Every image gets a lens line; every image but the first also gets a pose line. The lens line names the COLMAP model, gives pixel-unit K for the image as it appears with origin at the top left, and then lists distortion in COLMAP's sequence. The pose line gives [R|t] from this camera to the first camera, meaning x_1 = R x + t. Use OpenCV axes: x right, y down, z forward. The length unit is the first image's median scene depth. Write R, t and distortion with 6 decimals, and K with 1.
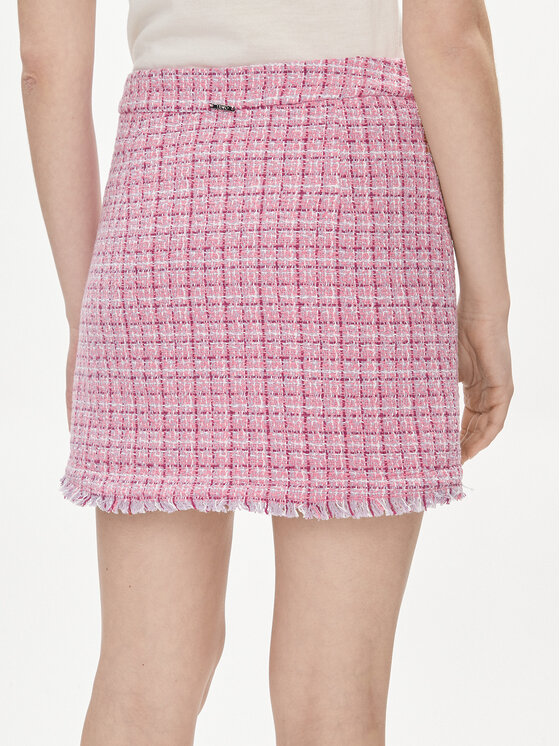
lens RADIAL K [[1504.1, 0, 280.0], [0, 1504.1, 373.0], [0, 0, 1]] dist [-0.473497, 2.478900]
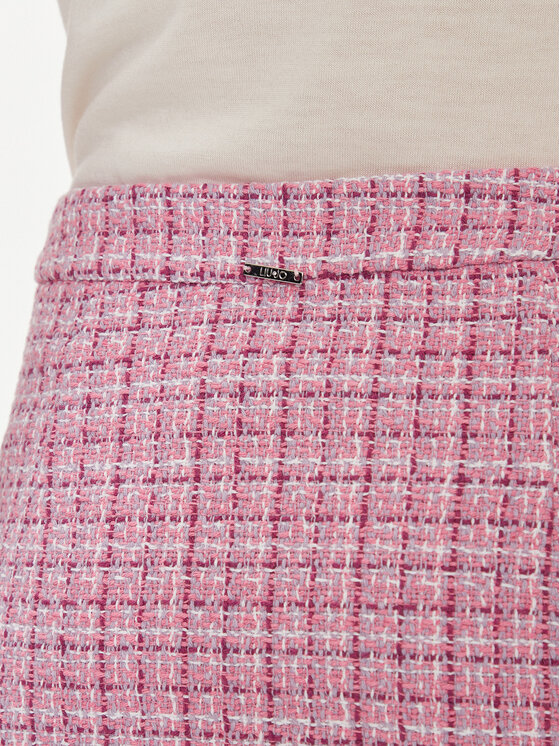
lens RADIAL K [[1639.9, 0, 280.0], [0, 1639.9, 373.0], [0, 0, 1]] dist [-0.182001, -0.282275]
pose [[0.999395, 0.024619, 0.024566, -0.047806], [-0.020890, 0.989657, -0.141924, -0.082586], [-0.027806, 0.141325, 0.989573, 0.532817]]
